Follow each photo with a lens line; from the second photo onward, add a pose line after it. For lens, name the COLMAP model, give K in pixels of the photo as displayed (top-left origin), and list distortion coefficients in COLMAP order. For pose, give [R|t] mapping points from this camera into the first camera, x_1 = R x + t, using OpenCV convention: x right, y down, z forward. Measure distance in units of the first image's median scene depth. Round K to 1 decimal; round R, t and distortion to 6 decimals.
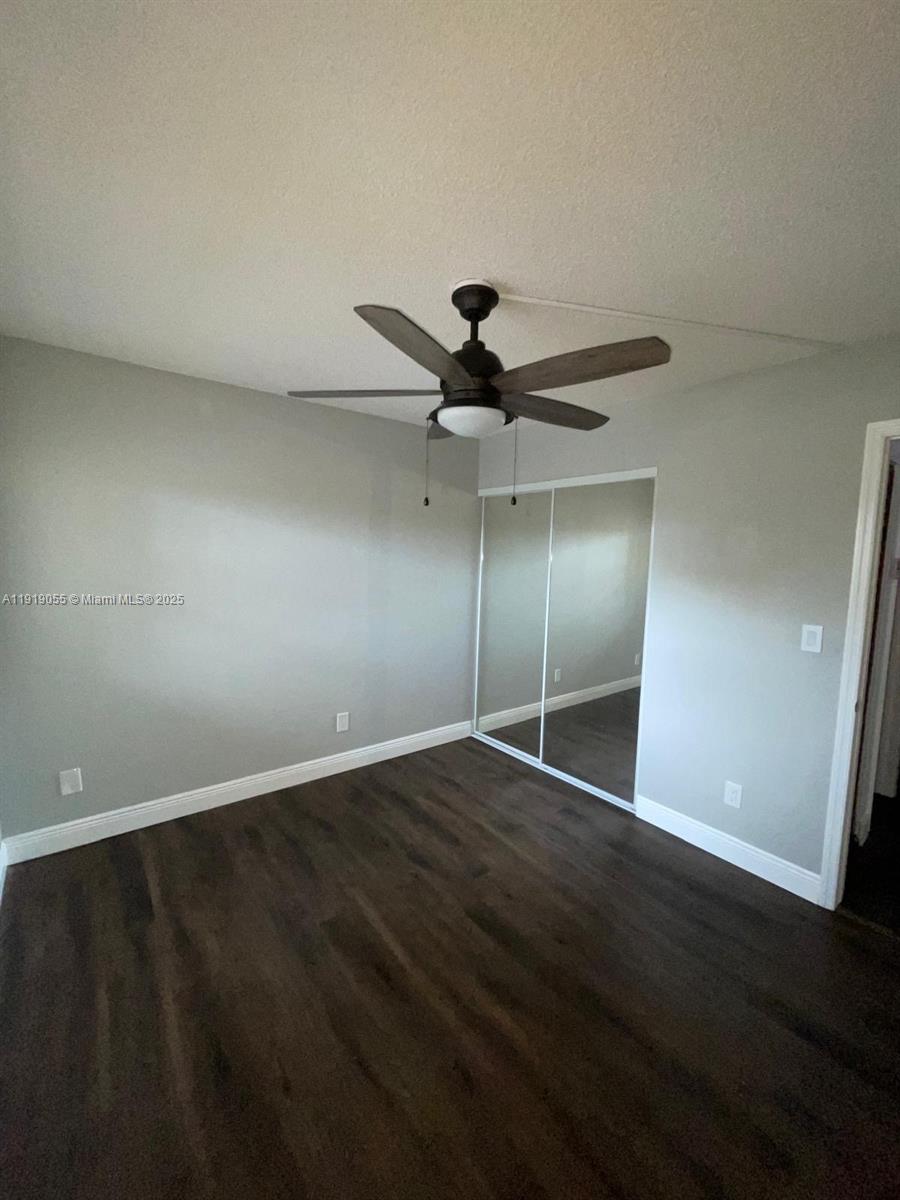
lens RADIAL K [[490.5, 0, 450.0], [0, 490.5, 600.0], [0, 0, 1]] dist [-0.001621, -0.000303]
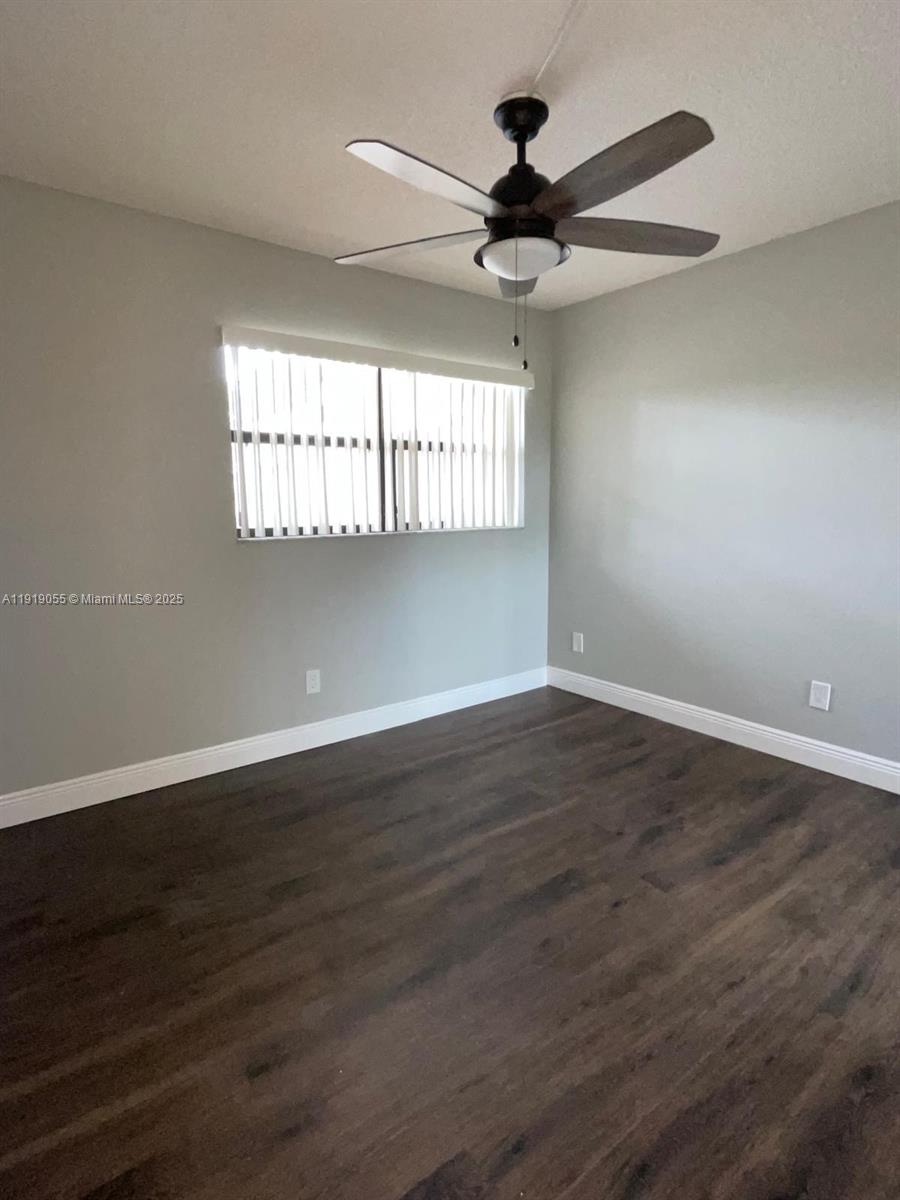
lens RADIAL K [[617.3, 0, 450.0], [0, 617.3, 600.0], [0, 0, 1]] dist [0.001165, 0.000114]
pose [[-0.007469, 0.137266, -0.990506, 0.836865], [-0.102884, 0.985172, 0.137303, 0.068628], [0.994665, 0.102933, 0.006764, 0.633452]]
